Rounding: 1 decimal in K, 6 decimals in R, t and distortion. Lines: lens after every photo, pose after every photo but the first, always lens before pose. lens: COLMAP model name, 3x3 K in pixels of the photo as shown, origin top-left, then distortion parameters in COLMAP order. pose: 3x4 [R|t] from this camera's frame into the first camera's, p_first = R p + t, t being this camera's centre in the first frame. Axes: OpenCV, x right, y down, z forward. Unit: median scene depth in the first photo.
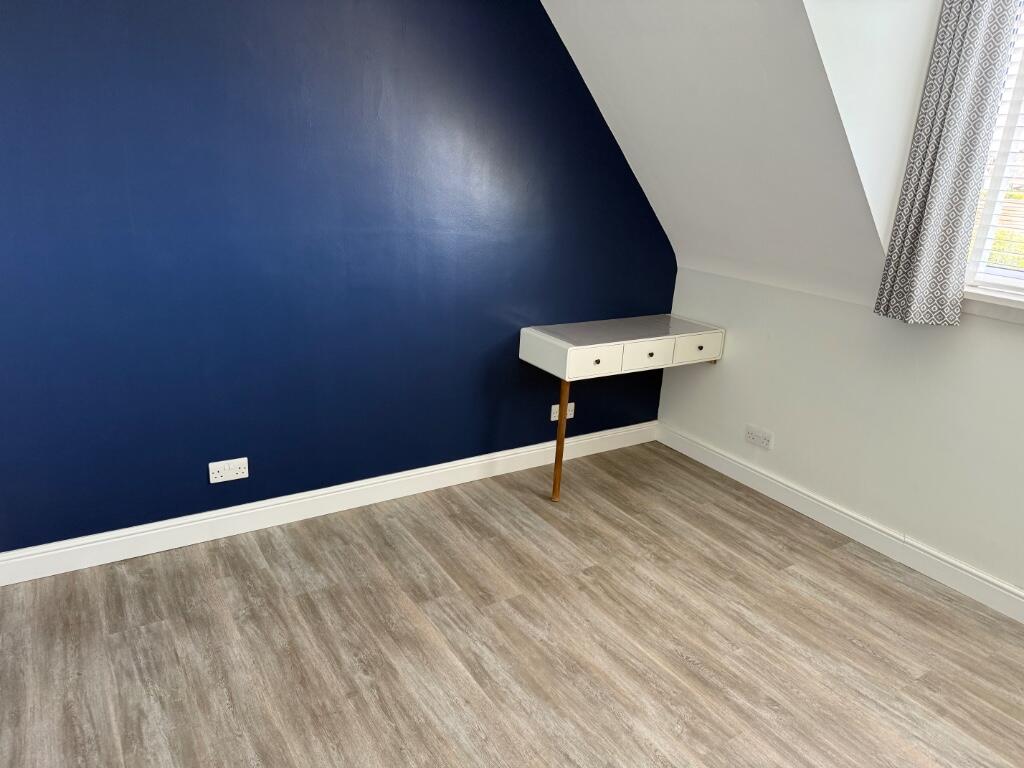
lens RADIAL K [[714.3, 0, 514.2], [0, 714.3, 384.3], [0, 0, 1]] dist [0.002662, -0.001596]
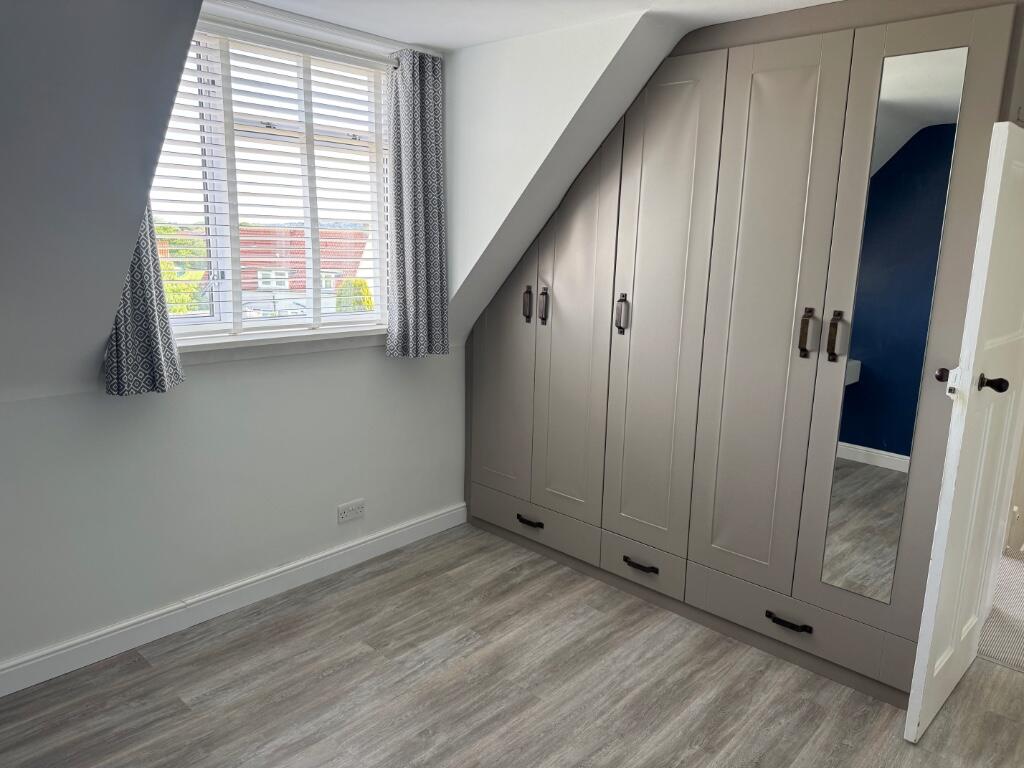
lens RADIAL K [[714.3, 0, 515.4], [0, 714.3, 384.7], [0, 0, 1]] dist [0.002662, -0.001596]
pose [[-0.252524, -0.247075, 0.935513, -0.429377], [0.261180, 0.913554, 0.311776, -0.257989], [-0.931674, 0.323068, -0.166163, 0.710184]]
